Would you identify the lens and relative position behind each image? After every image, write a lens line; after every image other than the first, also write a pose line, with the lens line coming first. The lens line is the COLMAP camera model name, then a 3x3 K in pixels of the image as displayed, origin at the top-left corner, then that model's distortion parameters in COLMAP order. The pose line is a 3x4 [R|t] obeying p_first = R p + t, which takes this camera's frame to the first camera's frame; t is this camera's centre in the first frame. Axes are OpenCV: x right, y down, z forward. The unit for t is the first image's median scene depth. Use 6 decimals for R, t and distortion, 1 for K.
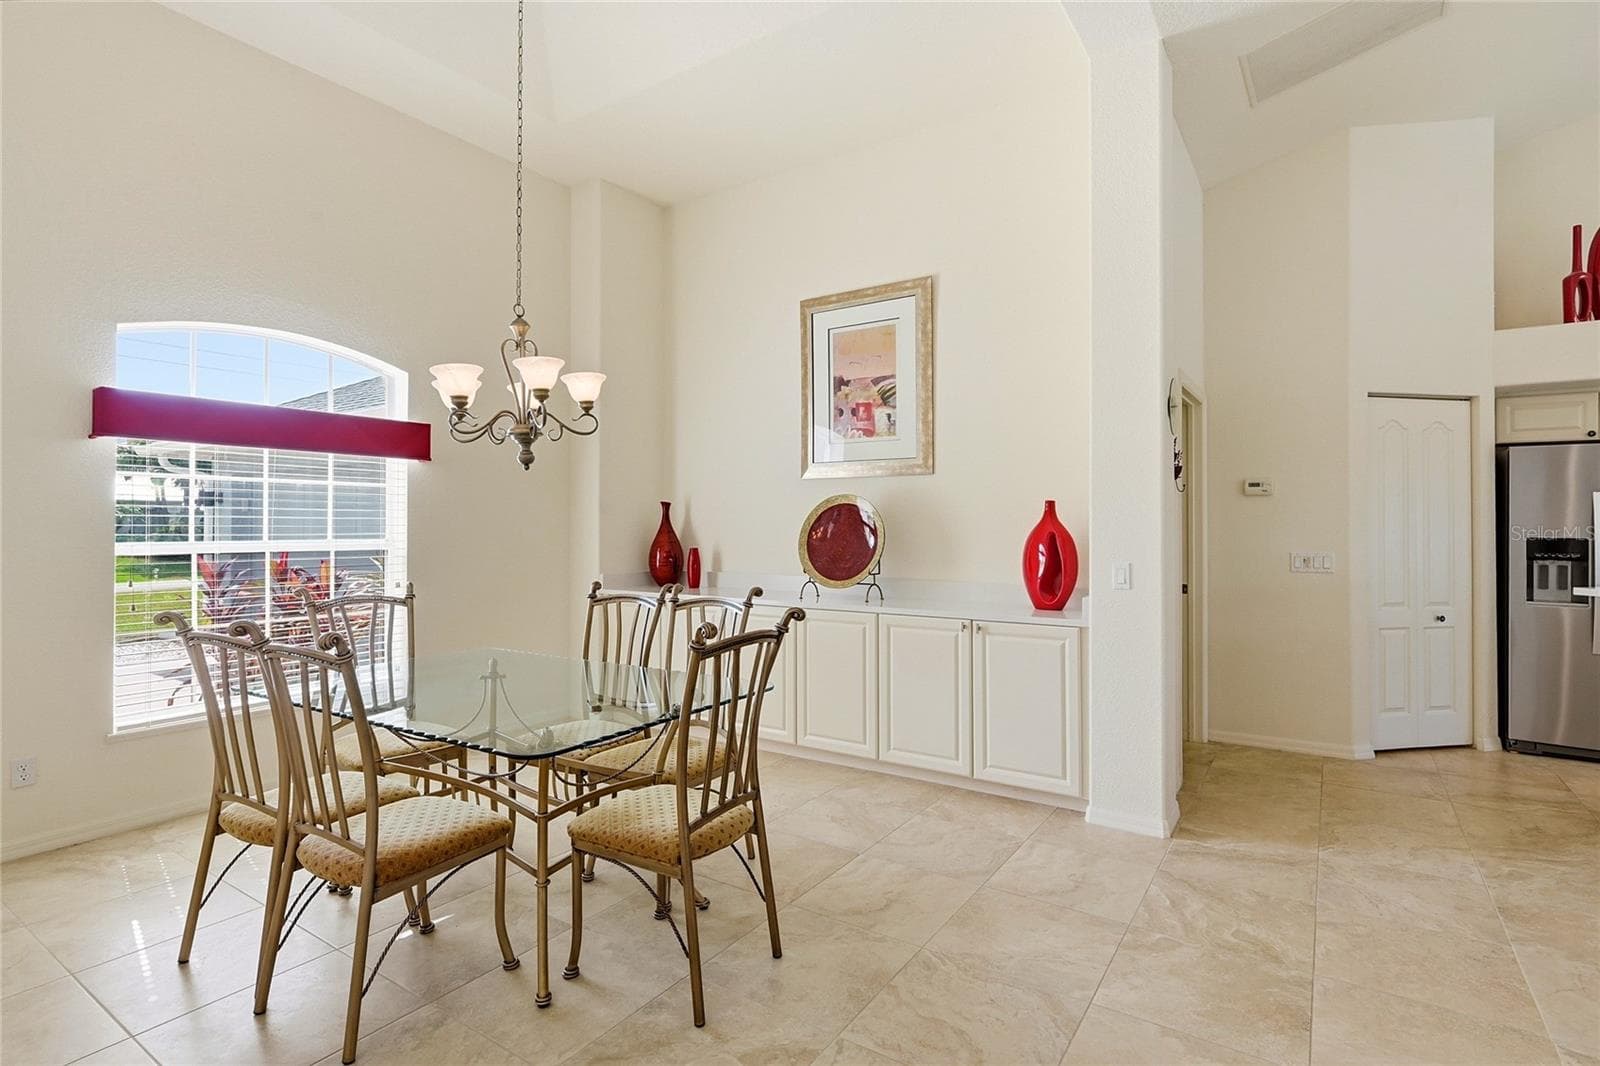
lens RADIAL K [[791.2, 0, 800.2], [0, 791.2, 516.7], [0, 0, 1]] dist [-0.013029, -0.000128]
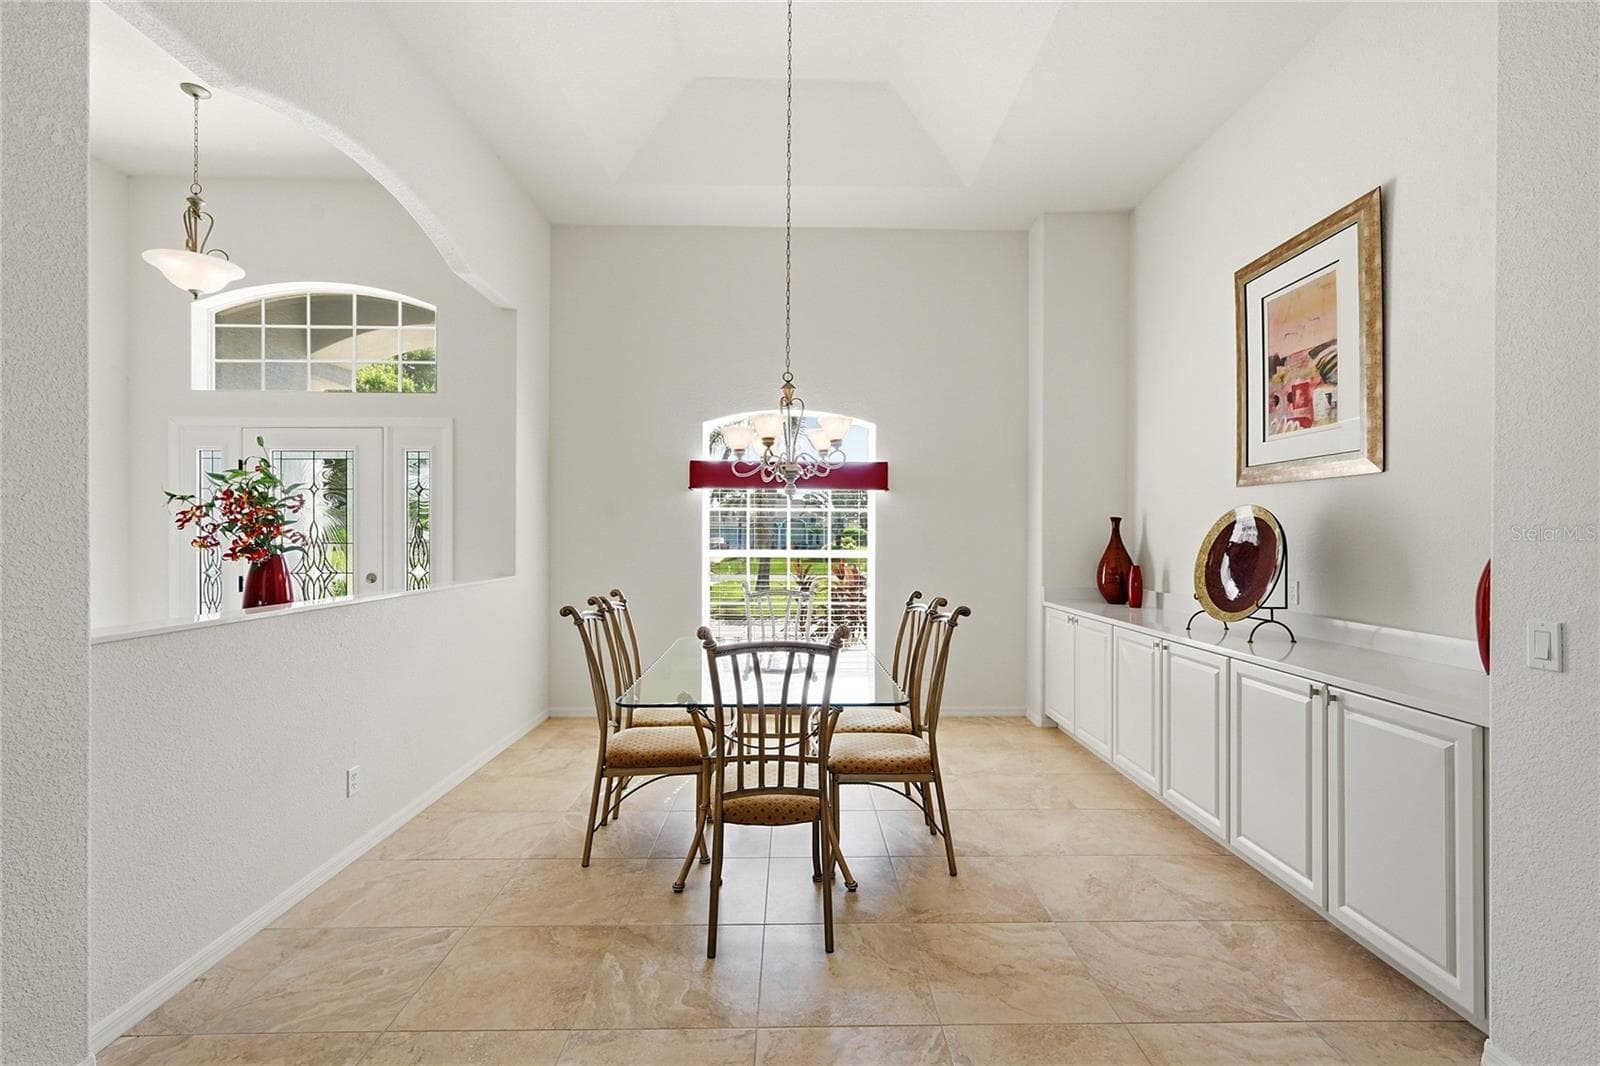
lens RADIAL K [[696.2, 0, 800.0], [0, 696.2, 533.0], [0, 0, 1]] dist [-0.002453, -0.000304]
pose [[0.568328, -0.001391, -0.822801, 0.376171], [0.006501, 0.999975, 0.002799, -0.004860], [0.822776, -0.006940, 0.568323, 0.228283]]
